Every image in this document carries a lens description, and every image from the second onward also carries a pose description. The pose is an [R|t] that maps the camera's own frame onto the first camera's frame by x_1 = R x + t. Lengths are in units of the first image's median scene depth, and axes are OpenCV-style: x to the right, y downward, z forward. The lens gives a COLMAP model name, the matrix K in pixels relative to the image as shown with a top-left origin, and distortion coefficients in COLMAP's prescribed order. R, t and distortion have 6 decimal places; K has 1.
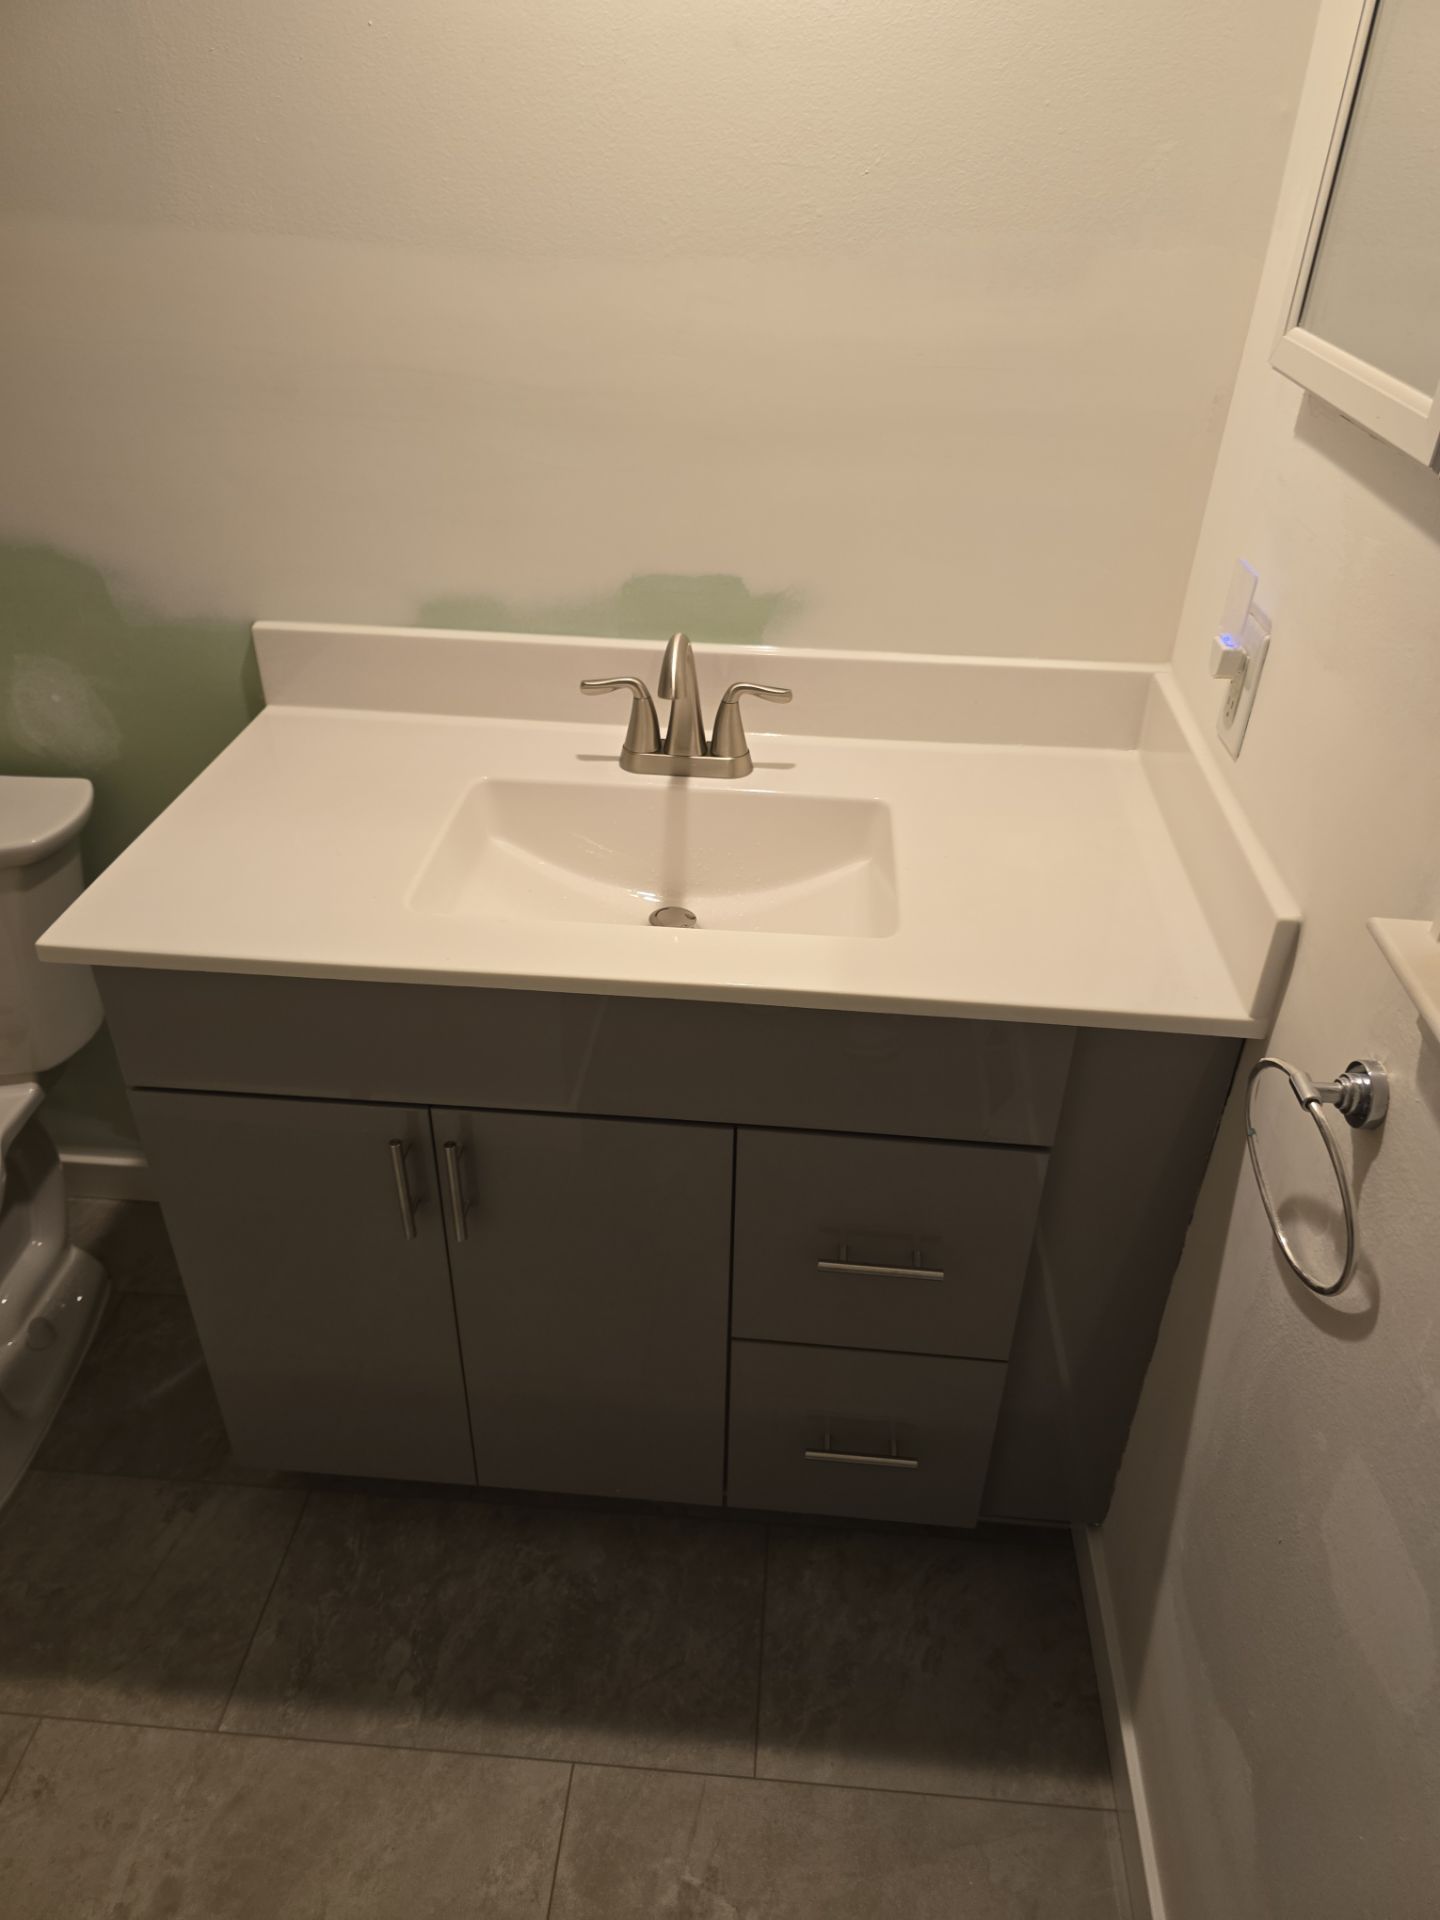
lens RADIAL K [[1294.8, 0, 735.7], [0, 1294.8, 956.8], [0, 0, 1]] dist [0.063318, -0.058336]
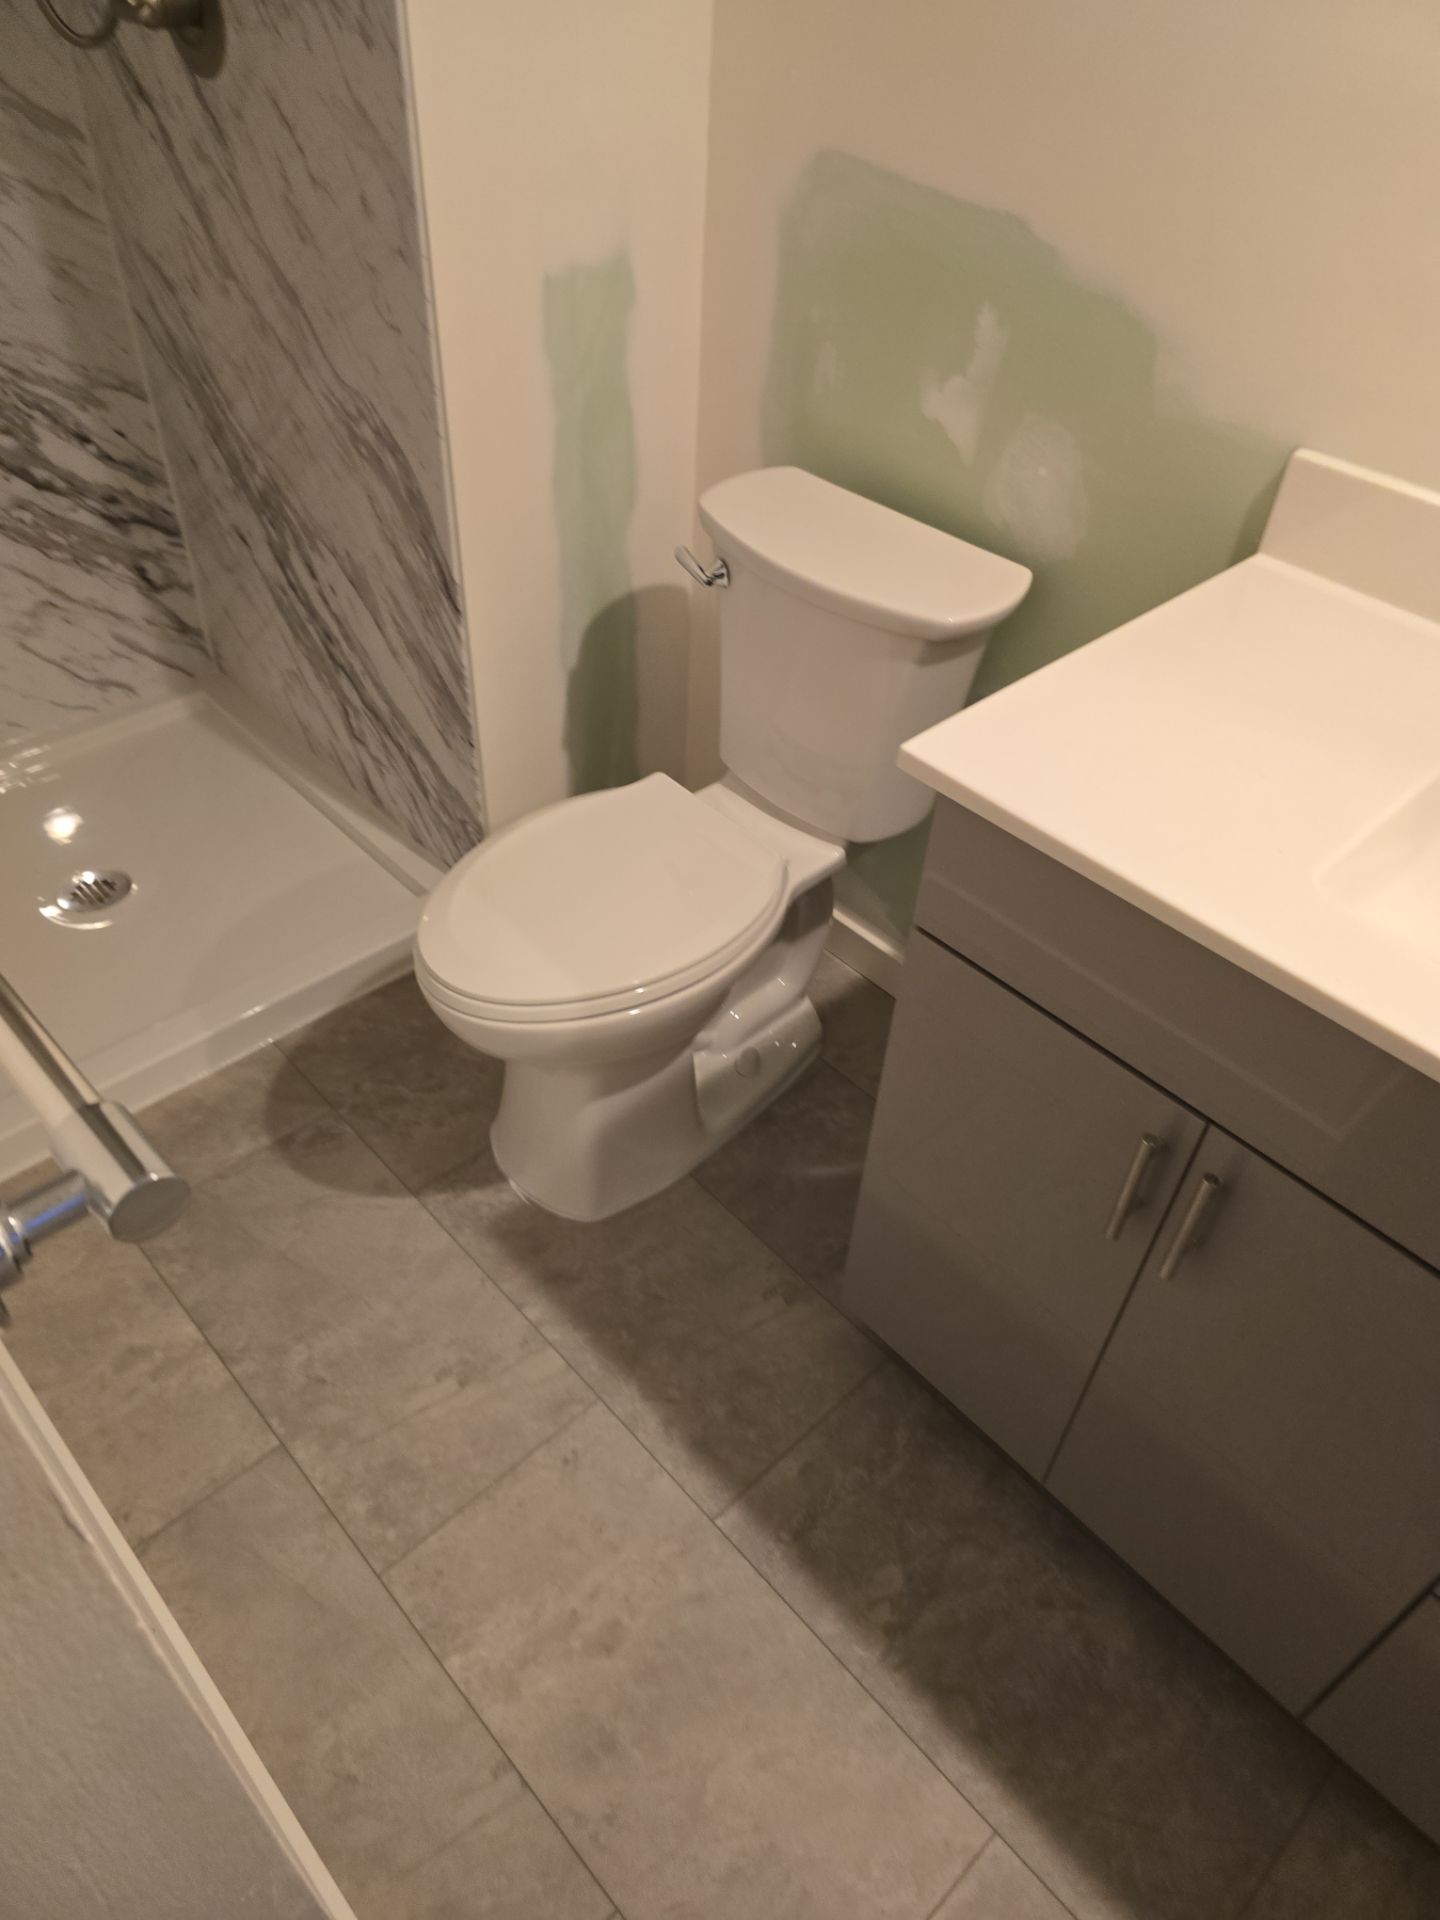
lens RADIAL K [[1294.8, 0, 735.7], [0, 1294.8, 956.8], [0, 0, 1]] dist [0.063318, -0.058336]
pose [[0.738965, 0.467747, -0.484916, -0.098536], [-0.400905, 0.883718, 0.241488, -0.041091], [0.541484, 0.015954, 0.840559, 0.162433]]
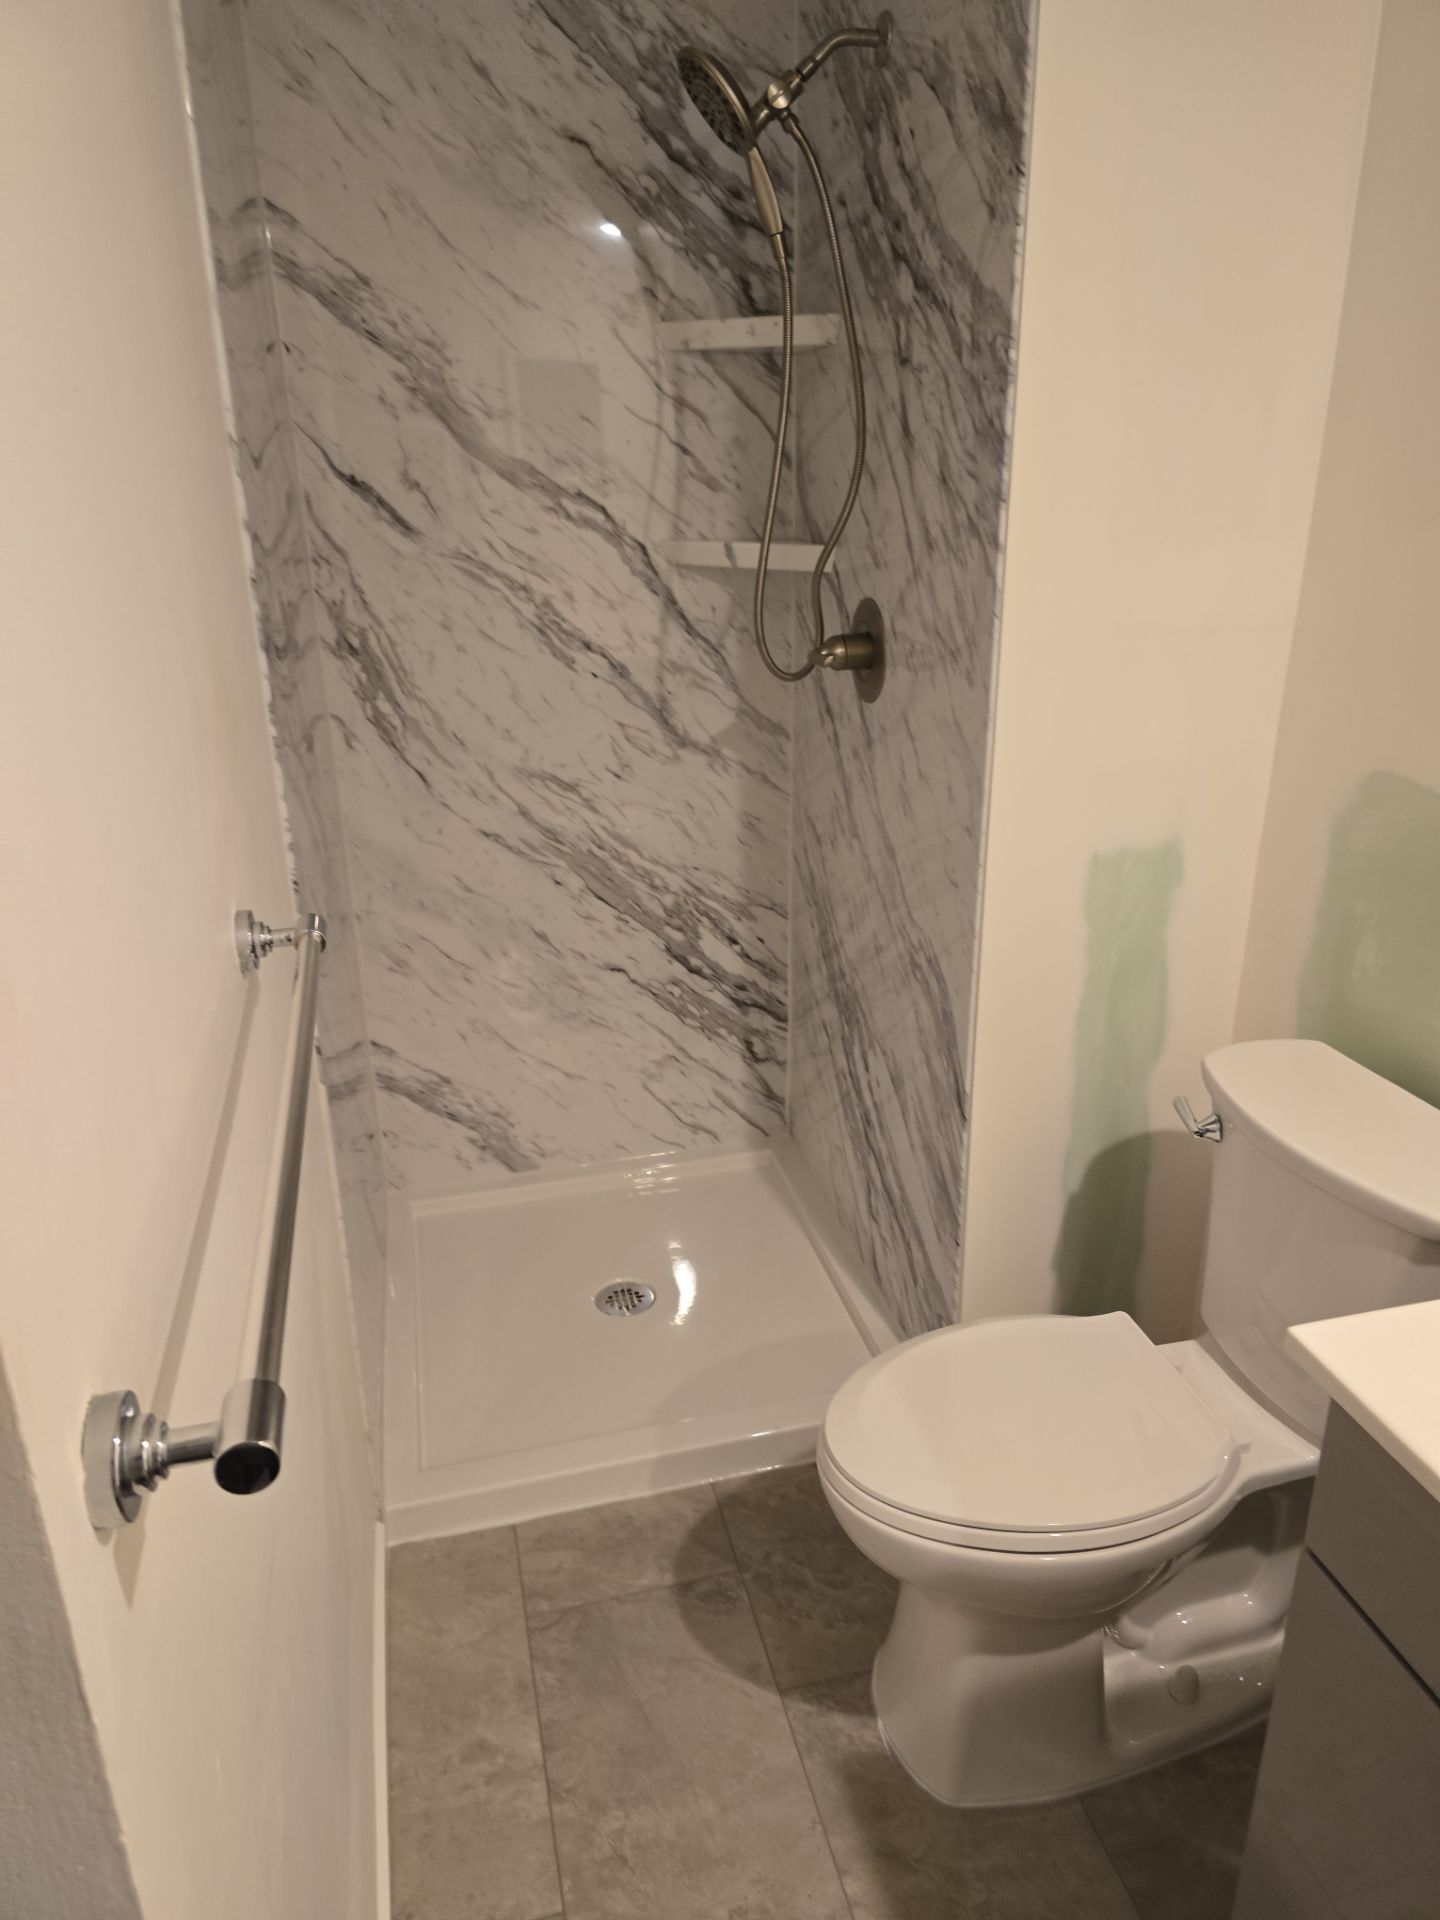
lens RADIAL K [[1294.8, 0, 735.7], [0, 1294.8, 956.8], [0, 0, 1]] dist [0.063318, -0.058336]
pose [[0.319099, 0.316588, -0.893279, 0.013314], [-0.509303, 0.852168, 0.120084, -0.105877], [0.799241, 0.416631, 0.433166, 0.217349]]
